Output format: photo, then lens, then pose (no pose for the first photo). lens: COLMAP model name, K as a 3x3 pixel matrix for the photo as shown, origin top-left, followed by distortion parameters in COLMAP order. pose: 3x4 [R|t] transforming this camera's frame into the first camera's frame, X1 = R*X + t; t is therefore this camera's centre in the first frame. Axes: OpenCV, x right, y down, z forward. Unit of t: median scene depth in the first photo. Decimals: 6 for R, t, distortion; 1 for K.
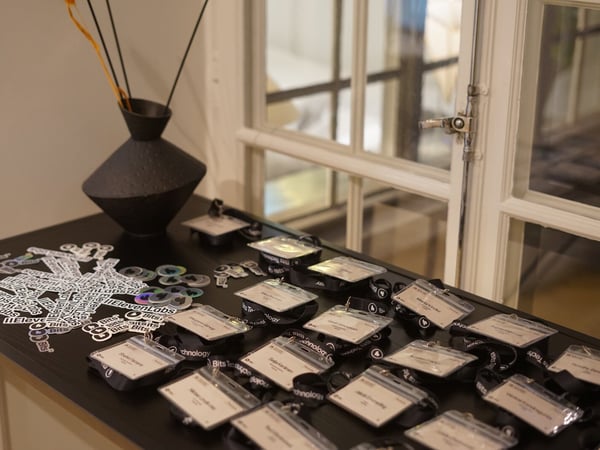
lens RADIAL K [[1018.1, 0, 354.4], [0, 1018.1, 225.7], [0, 0, 1]] dist [-0.070882, 0.128174]
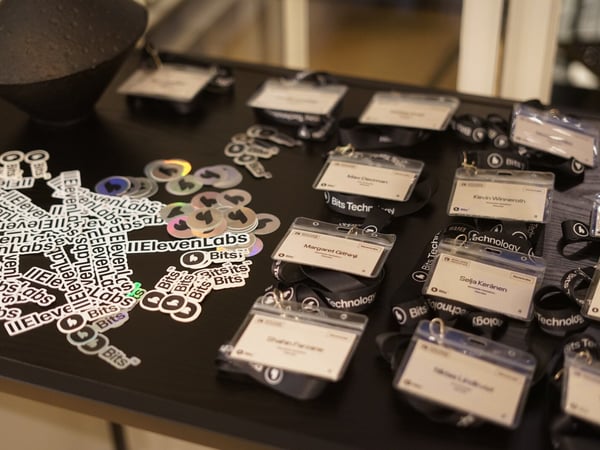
lens RADIAL K [[1018.1, 0, 354.4], [0, 1018.1, 225.7], [0, 0, 1]] dist [-0.070882, 0.128174]
pose [[0.906952, -0.260428, 0.331082, -0.326639], [0.167655, 0.944218, 0.283452, -0.098982], [-0.386432, -0.201570, 0.900022, 0.363819]]
